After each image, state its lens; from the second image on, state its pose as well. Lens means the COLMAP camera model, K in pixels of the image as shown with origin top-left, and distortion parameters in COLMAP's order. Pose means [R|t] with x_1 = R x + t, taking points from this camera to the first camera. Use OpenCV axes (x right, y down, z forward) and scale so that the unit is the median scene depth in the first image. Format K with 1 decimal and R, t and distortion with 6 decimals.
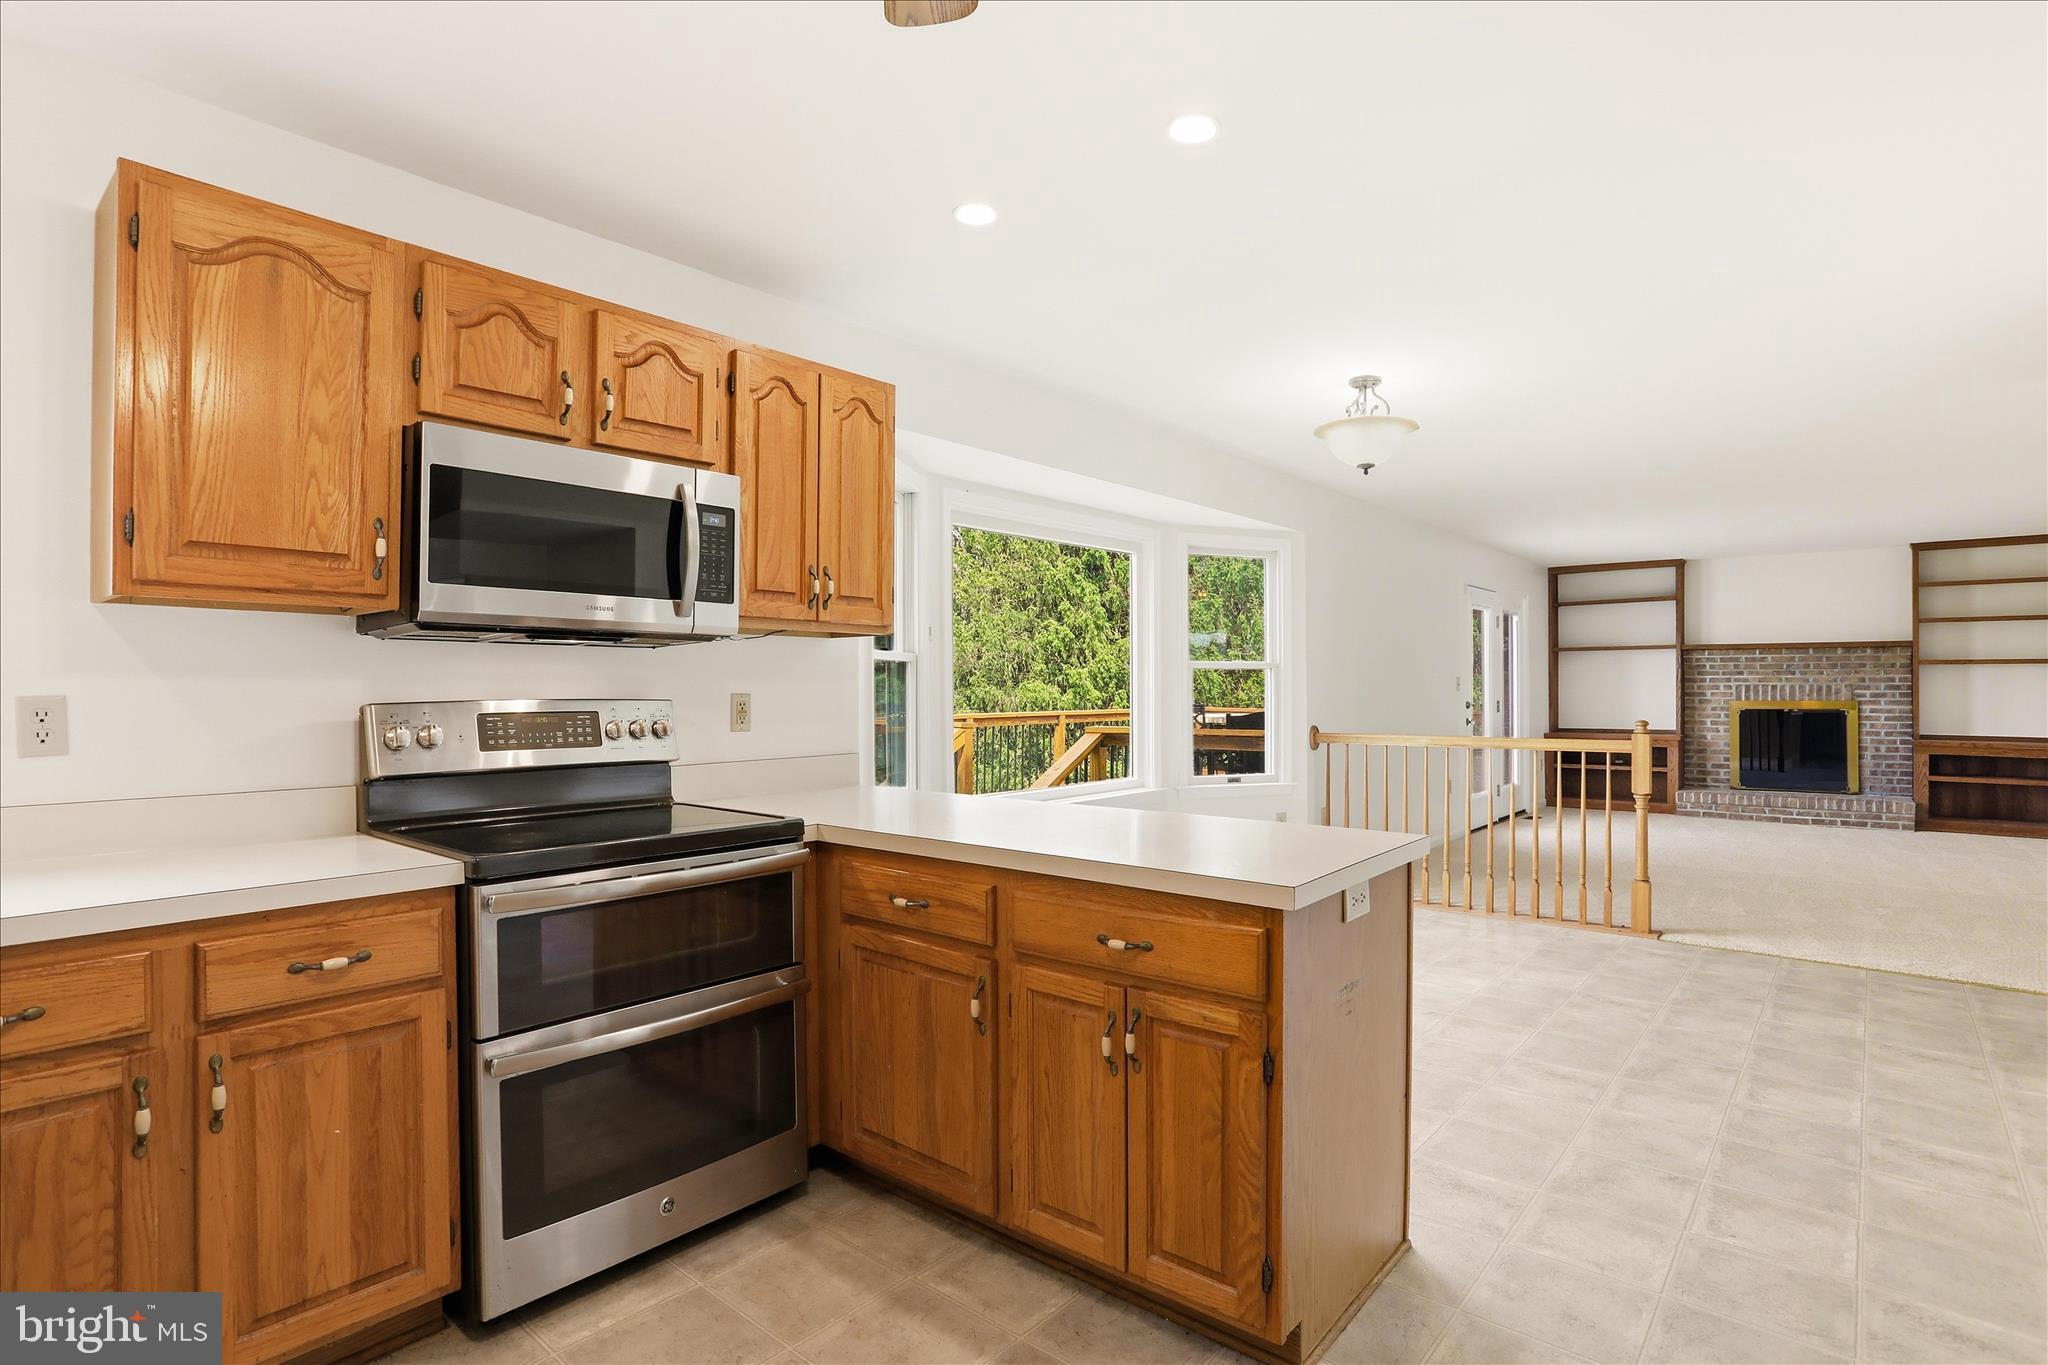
lens RADIAL K [[1043.2, 0, 1022.0], [0, 1043.2, 688.1], [0, 0, 1]] dist [-0.021607, 0.001308]
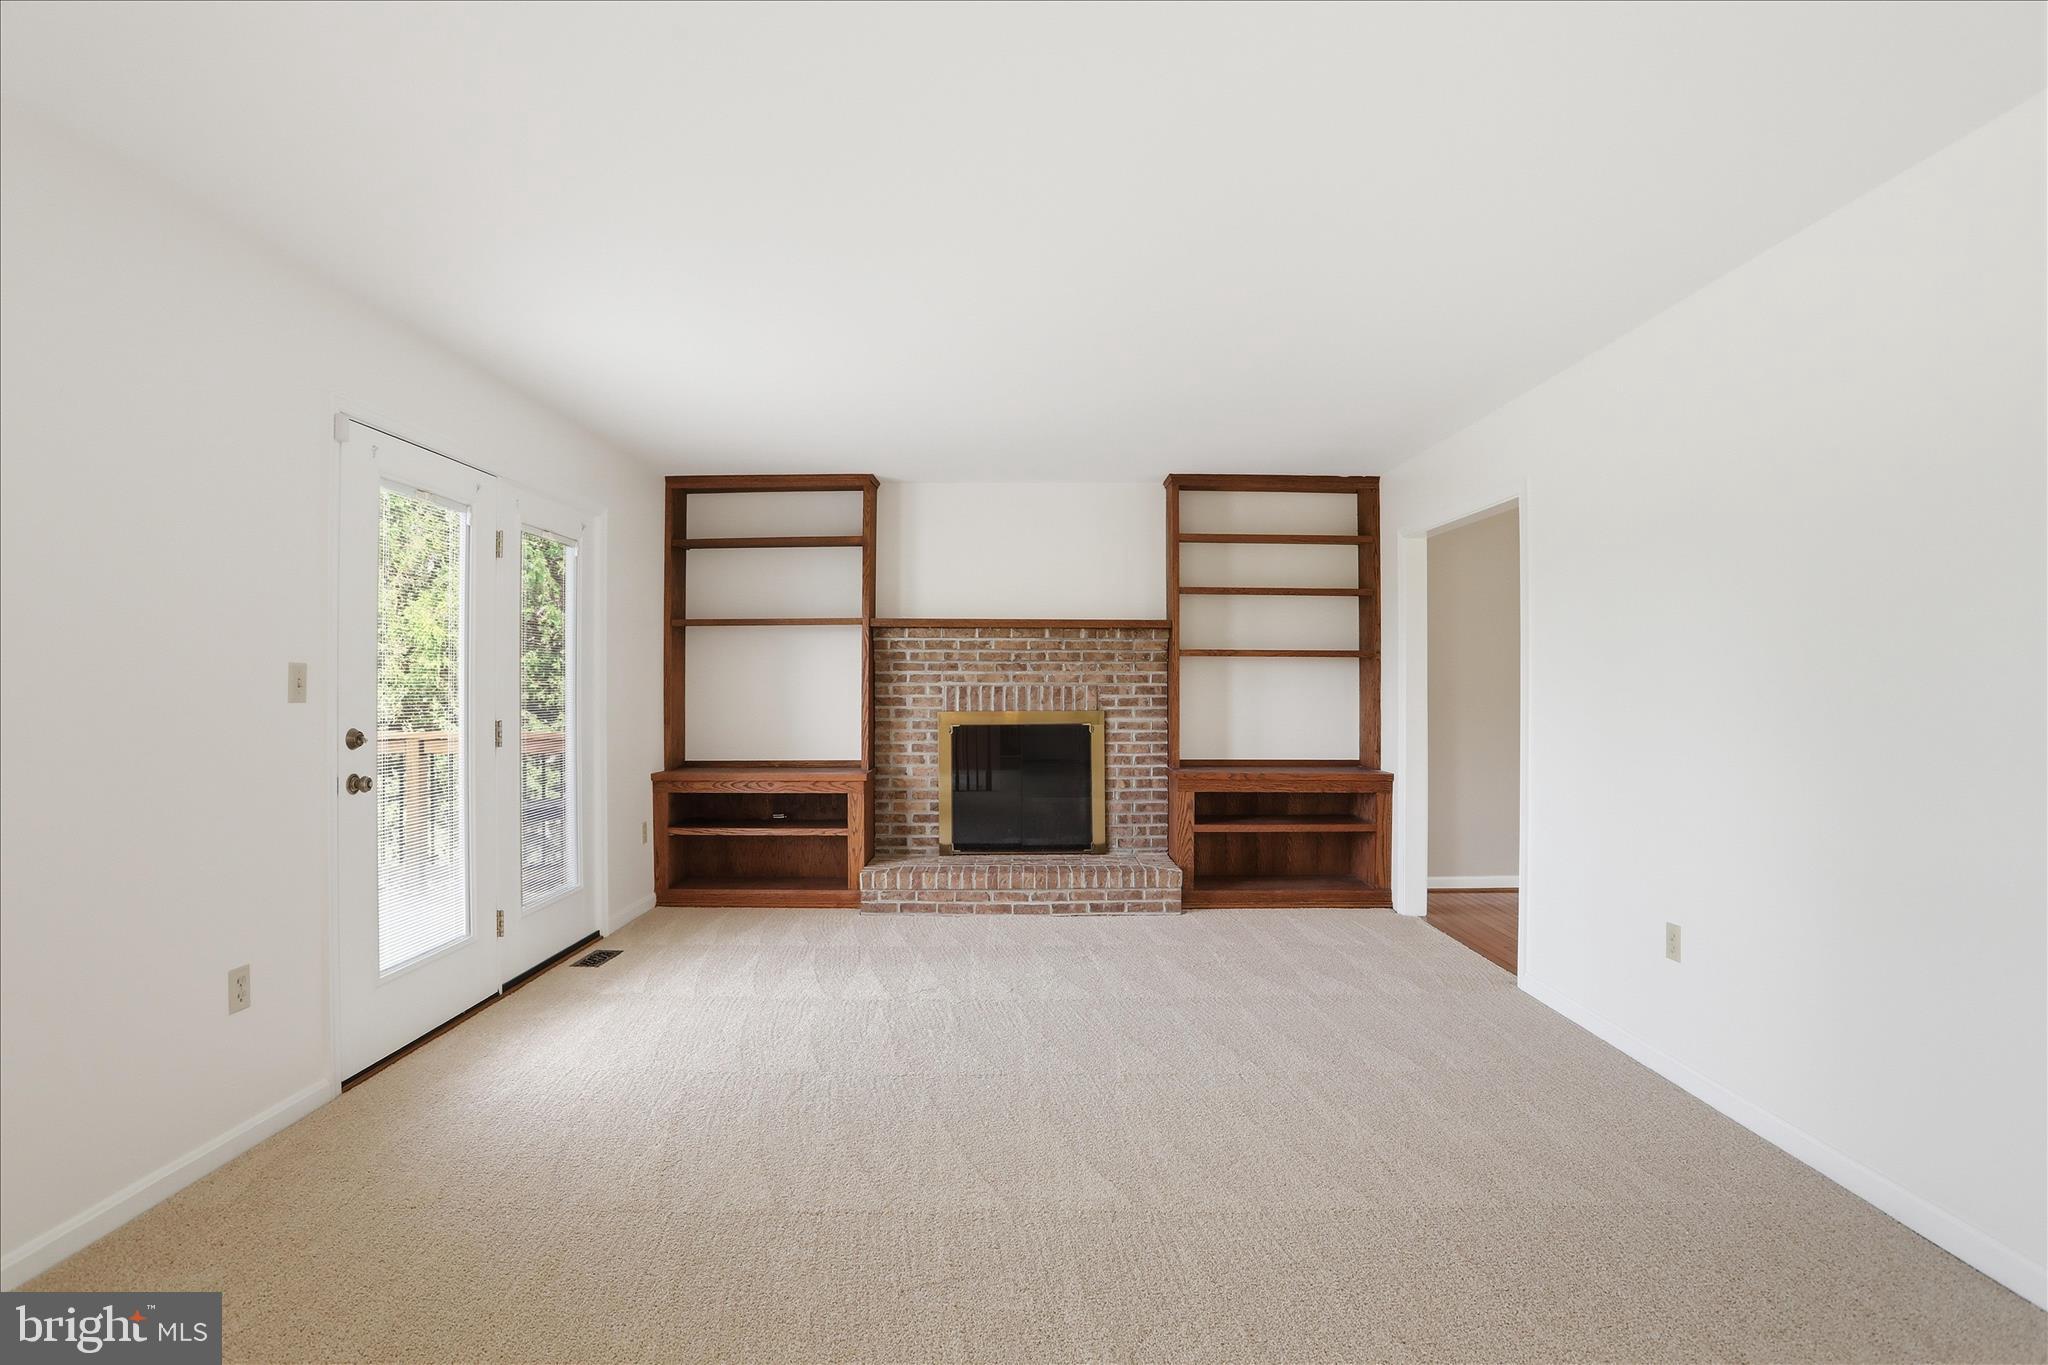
lens RADIAL K [[1018.5, 0, 1024.0], [0, 1018.5, 682.5], [0, 0, 1]] dist [-0.000375, 0.000250]
pose [[0.769199, 0.002387, 0.639005, 0.356872], [0.000225, 0.999992, -0.004007, -0.003018], [-0.639009, 0.003226, 0.769192, 0.530959]]
